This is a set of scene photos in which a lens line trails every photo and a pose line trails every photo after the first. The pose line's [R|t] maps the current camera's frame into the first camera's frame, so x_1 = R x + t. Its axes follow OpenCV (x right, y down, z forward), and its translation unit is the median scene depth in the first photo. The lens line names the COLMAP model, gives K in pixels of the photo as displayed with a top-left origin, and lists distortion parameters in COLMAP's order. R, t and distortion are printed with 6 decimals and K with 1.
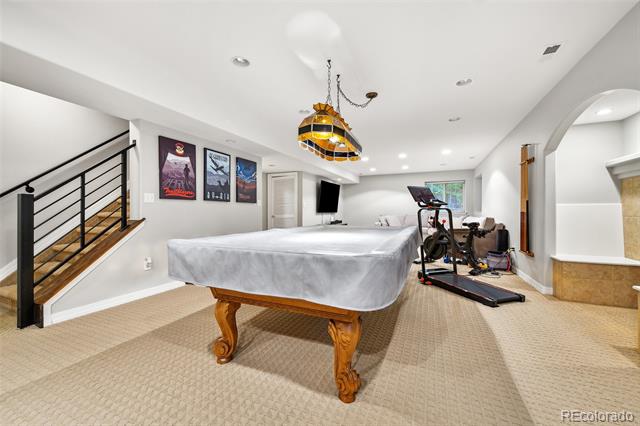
lens RADIAL K [[259.6, 0, 311.5], [0, 259.6, 213.6], [0, 0, 1]] dist [0.000746, -0.000639]
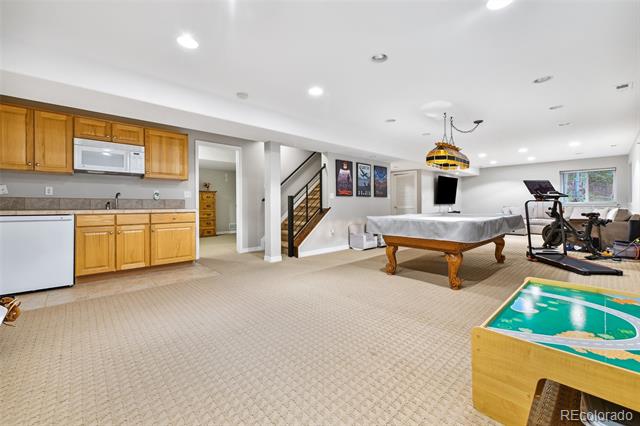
lens RADIAL K [[259.6, 0, 318.8], [0, 259.6, 203.2], [0, 0, 1]] dist [0.000746, -0.000639]
pose [[0.924158, -0.003762, -0.381993, -0.033893], [0.000979, 0.999972, -0.007478, 0.001685], [0.382010, 0.006537, 0.924135, -0.599249]]
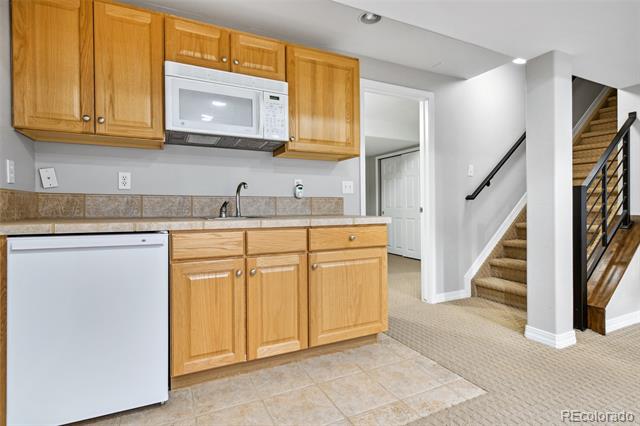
lens RADIAL K [[330.6, 0, 324.6], [0, 330.6, 209.4], [0, 0, 1]] dist [-0.002580, -0.000892]
pose [[0.771331, -0.007399, -0.636392, -0.680708], [0.007279, 0.999970, -0.002803, 0.004566], [0.636393, -0.002471, 0.771361, -0.316297]]
